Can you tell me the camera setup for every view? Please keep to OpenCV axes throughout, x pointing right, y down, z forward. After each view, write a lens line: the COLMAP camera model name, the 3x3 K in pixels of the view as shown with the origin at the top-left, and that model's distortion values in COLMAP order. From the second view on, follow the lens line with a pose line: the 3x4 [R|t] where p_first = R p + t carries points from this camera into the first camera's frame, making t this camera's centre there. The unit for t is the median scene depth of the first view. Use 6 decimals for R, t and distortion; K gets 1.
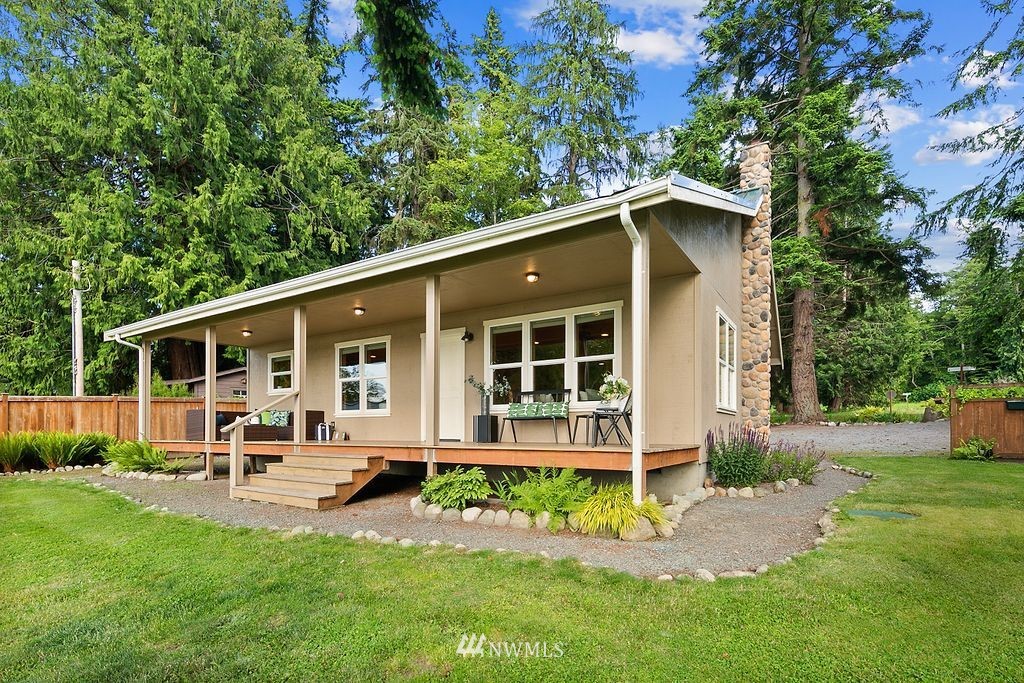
lens RADIAL K [[500.9, 0, 511.8], [0, 500.9, 334.8], [0, 0, 1]] dist [0.006012, -0.004120]
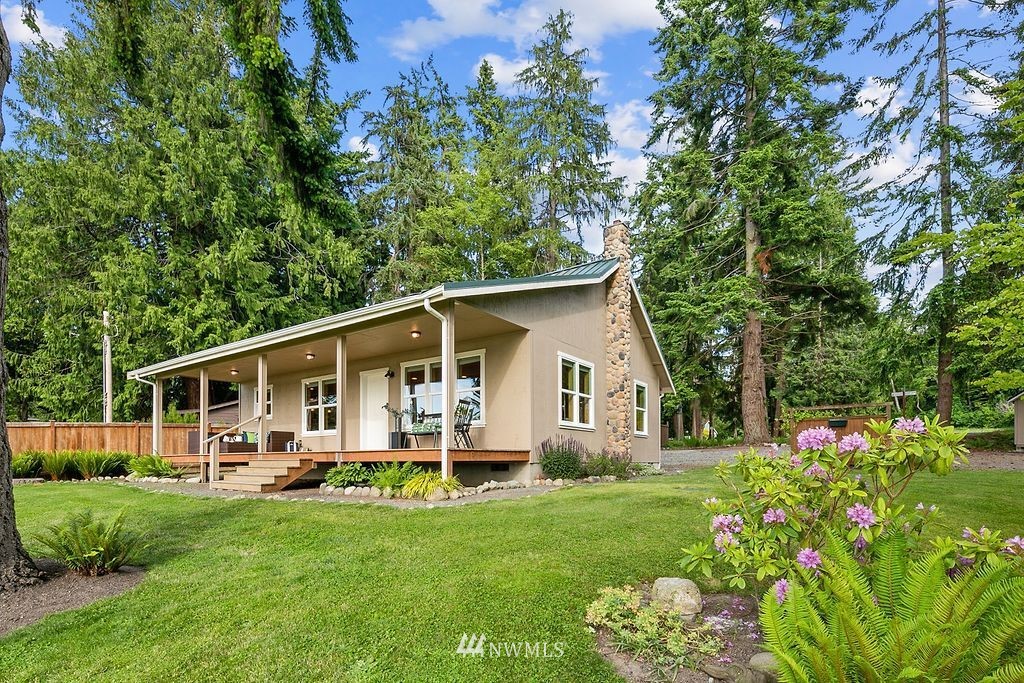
lens RADIAL K [[500.9, 0, 512.5], [0, 500.9, 350.0], [0, 0, 1]] dist [0.006012, -0.004120]
pose [[0.999353, -0.012134, -0.033847, 0.131591], [0.011234, 0.999582, -0.026638, -0.010061], [0.034156, 0.026240, 0.999072, -0.154142]]
